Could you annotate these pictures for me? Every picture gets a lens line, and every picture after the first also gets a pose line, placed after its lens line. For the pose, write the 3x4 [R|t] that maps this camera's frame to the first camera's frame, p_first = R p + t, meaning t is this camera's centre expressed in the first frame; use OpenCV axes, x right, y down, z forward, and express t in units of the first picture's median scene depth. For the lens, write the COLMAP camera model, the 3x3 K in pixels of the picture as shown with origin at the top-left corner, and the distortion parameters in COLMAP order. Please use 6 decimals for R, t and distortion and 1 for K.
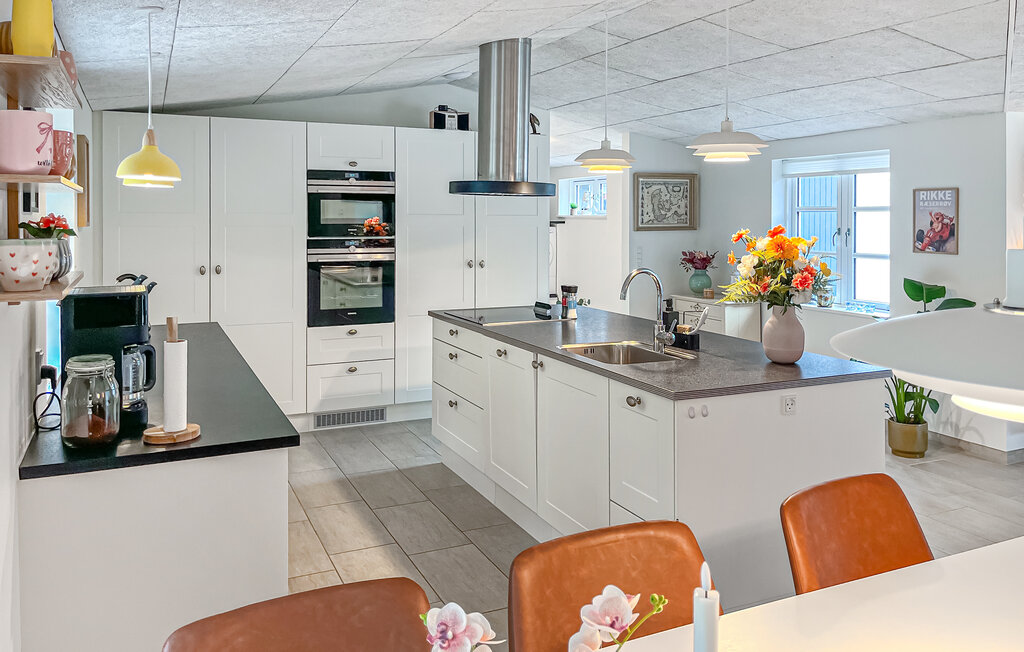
lens RADIAL K [[804.0, 0, 511.2], [0, 804.0, 216.4], [0, 0, 1]] dist [0.010211, -0.000439]
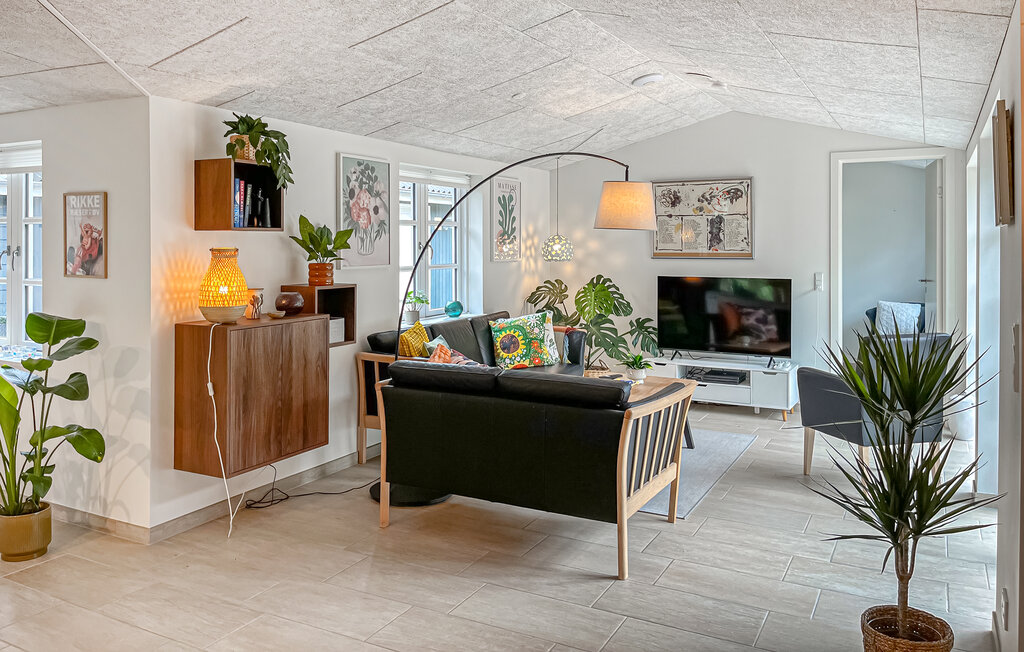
lens RADIAL K [[786.5, 0, 512.9], [0, 786.5, 241.8], [0, 0, 1]] dist [0.037322, -0.050531]
pose [[0.798190, -0.002038, 0.602402, 0.405586], [-0.000426, 0.999992, 0.003947, 0.009181], [-0.602405, -0.003407, 0.798183, 0.161910]]
